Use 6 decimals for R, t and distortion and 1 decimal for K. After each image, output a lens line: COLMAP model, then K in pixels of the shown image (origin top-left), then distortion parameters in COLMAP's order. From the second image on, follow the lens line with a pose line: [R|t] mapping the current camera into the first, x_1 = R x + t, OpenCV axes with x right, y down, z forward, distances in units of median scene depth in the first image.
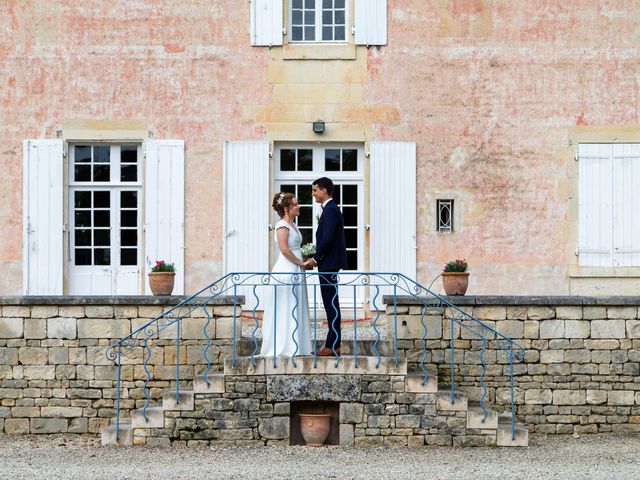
lens RADIAL K [[3323.8, 0, 320.0], [0, 3323.8, 240.0], [0, 0, 1]] dist [0.007151, 15.701283]
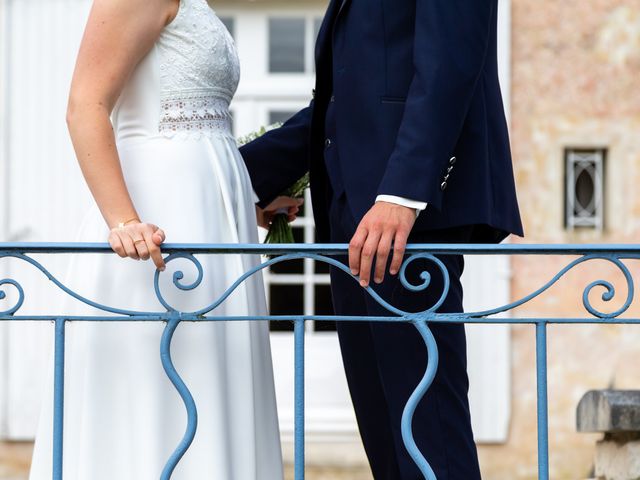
lens RADIAL K [[3323.8, 0, 320.0], [0, 3323.8, 240.0], [0, 0, 1]] dist [0.007151, 15.701283]
pose [[0.998130, 0.007273, 0.060700, -0.015221], [-0.005267, 0.999437, -0.033140, 0.010988], [-0.060907, 0.032759, 0.997606, 0.625874]]
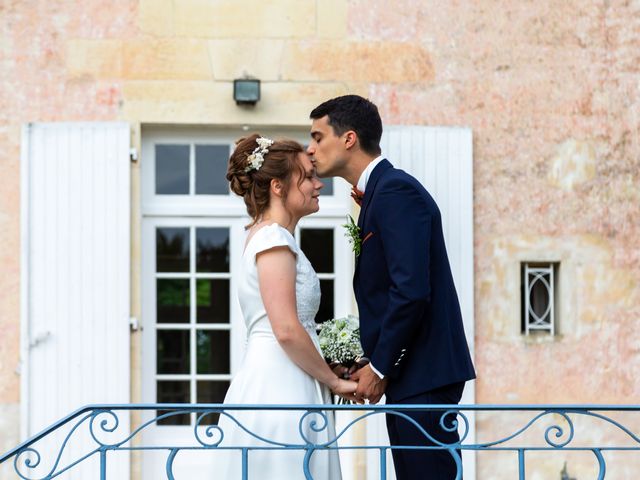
lens RADIAL K [[3323.8, 0, 320.0], [0, 3323.8, 240.0], [0, 0, 1]] dist [0.007151, 15.701283]
pose [[0.997198, 0.003390, 0.074726, -0.022790], [0.000931, 0.998332, -0.057718, 0.009770], [-0.074797, 0.057626, 0.995532, 0.574239]]
